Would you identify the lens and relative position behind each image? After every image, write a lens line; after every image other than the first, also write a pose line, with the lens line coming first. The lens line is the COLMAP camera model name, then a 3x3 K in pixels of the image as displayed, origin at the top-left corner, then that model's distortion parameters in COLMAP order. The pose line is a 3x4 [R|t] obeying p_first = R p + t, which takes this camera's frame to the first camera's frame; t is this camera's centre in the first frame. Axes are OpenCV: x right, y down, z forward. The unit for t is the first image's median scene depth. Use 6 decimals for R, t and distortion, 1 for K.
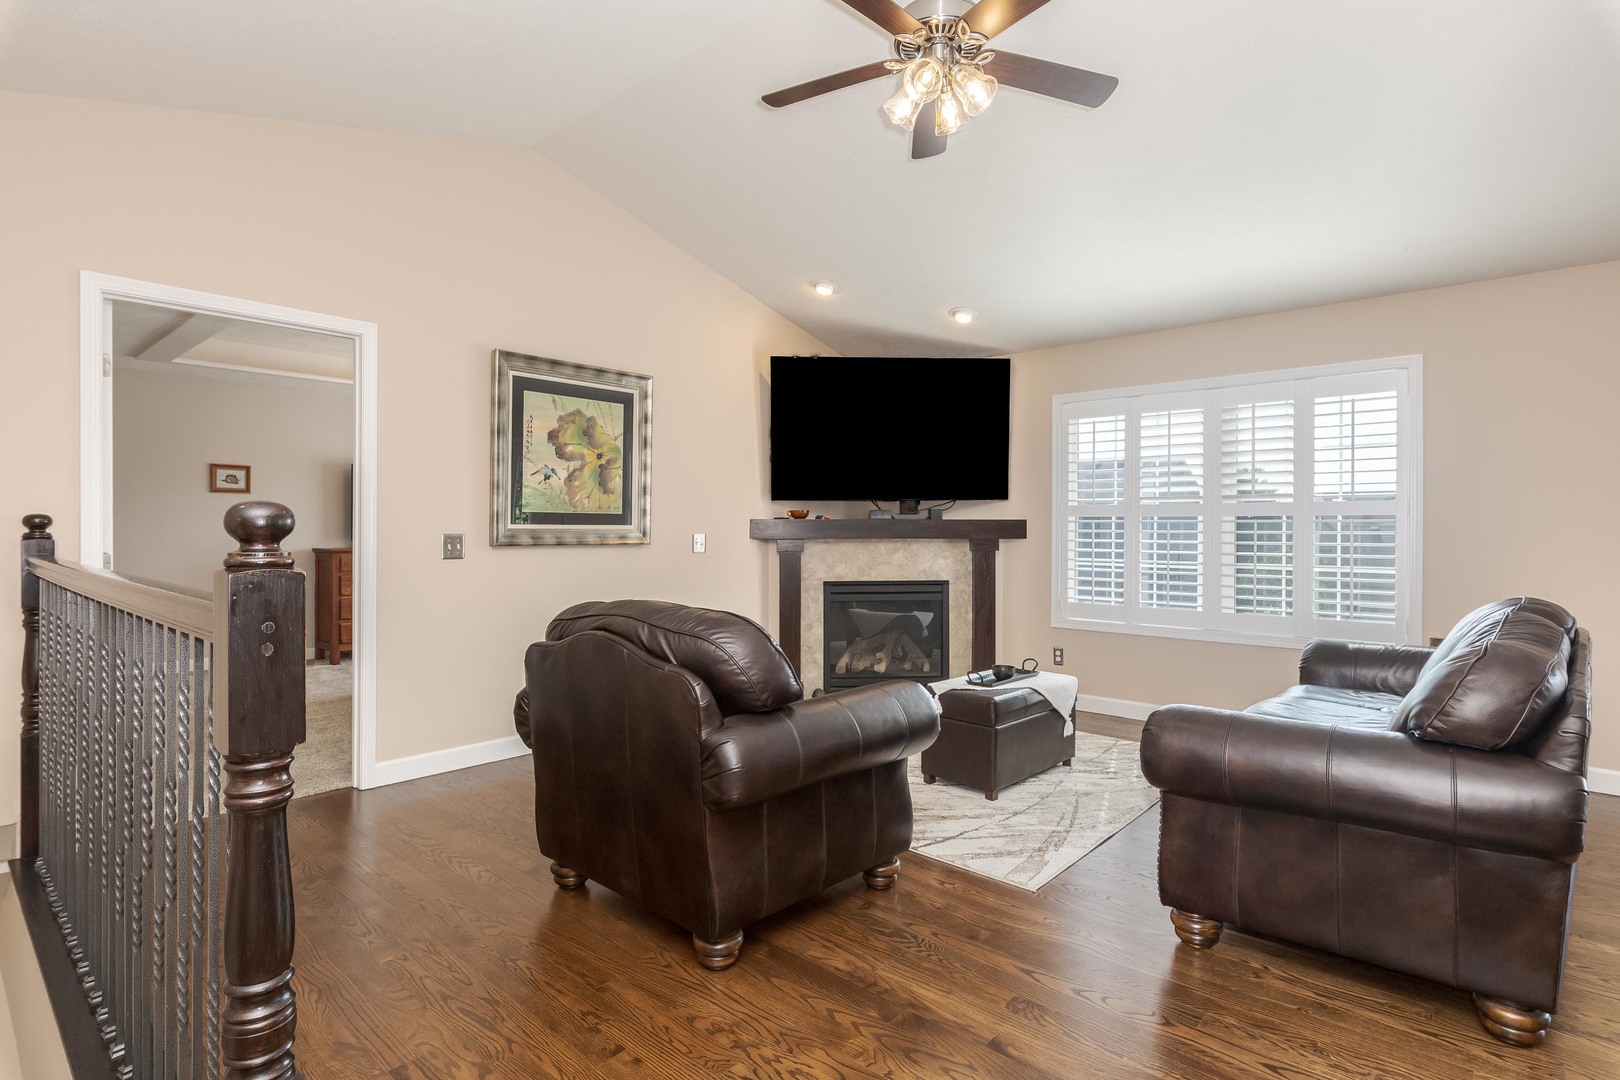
lens RADIAL K [[820.0, 0, 817.0], [0, 820.0, 533.8], [0, 0, 1]] dist [-0.000913, -0.000011]
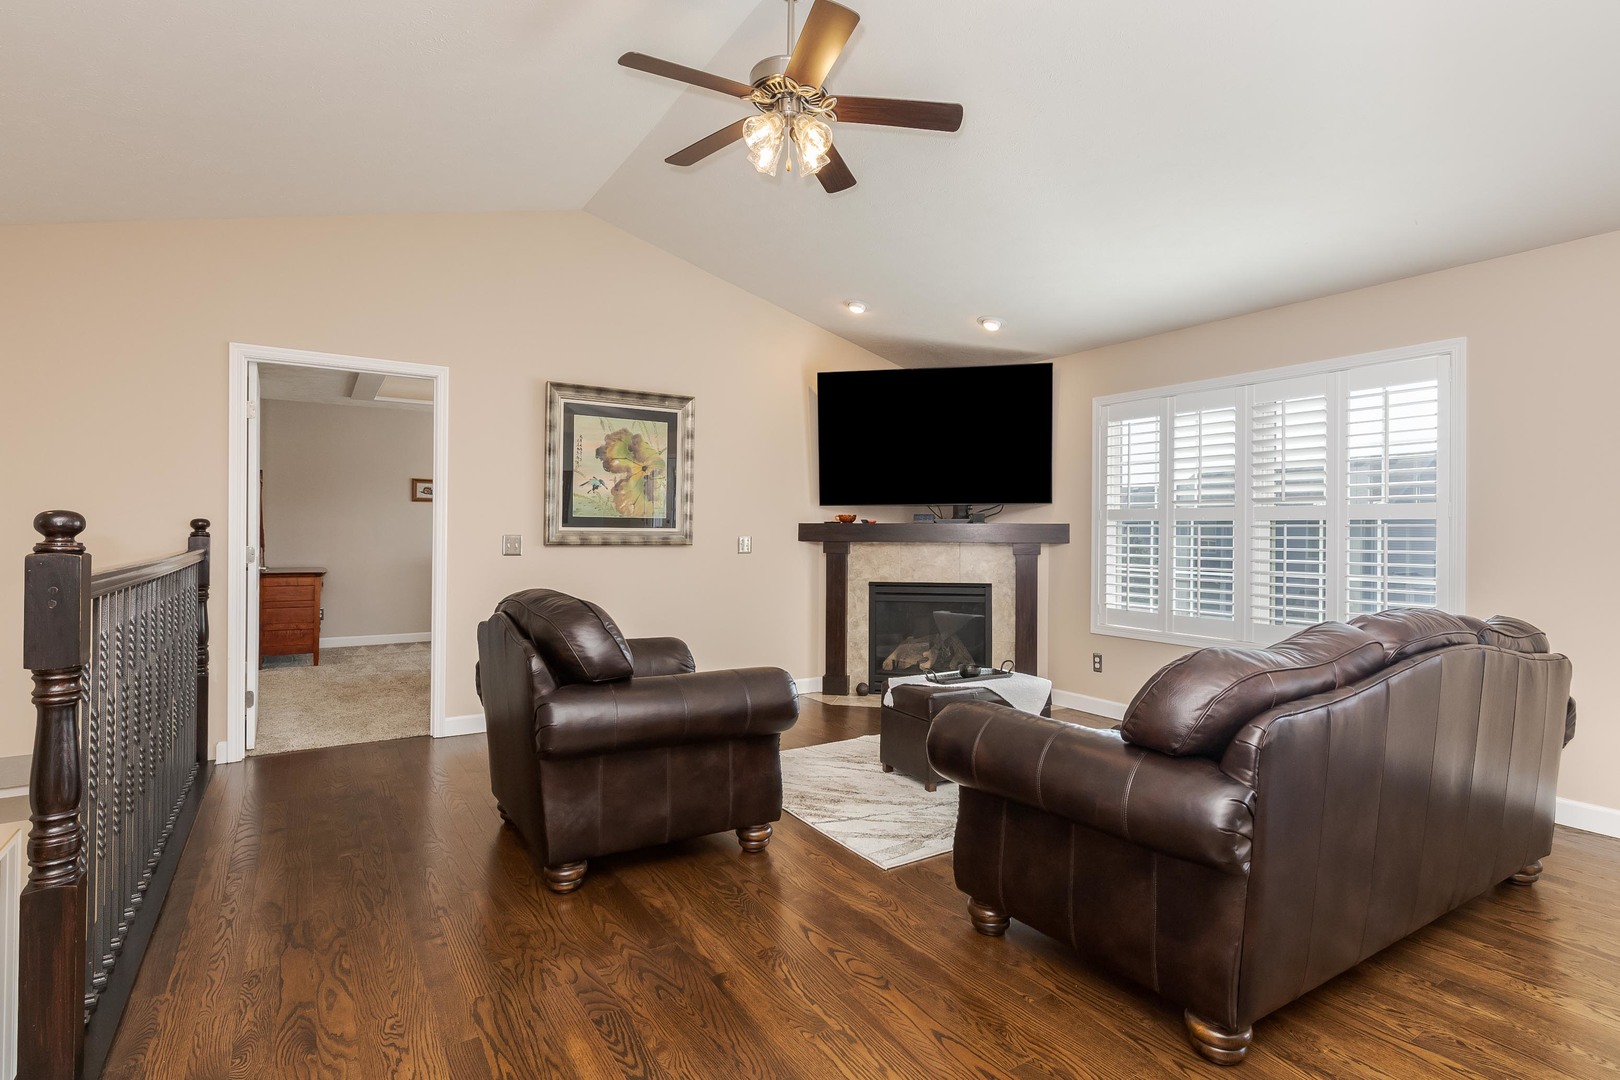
lens RADIAL K [[800.4, 0, 810.2], [0, 800.4, 534.1], [0, 0, 1]] dist [-0.000760, 0.000035]
pose [[0.961668, 0.004806, -0.274175, 0.264929], [-0.006018, 0.999975, -0.003579, 0.000617], [0.274151, 0.005091, 0.961673, -0.020892]]
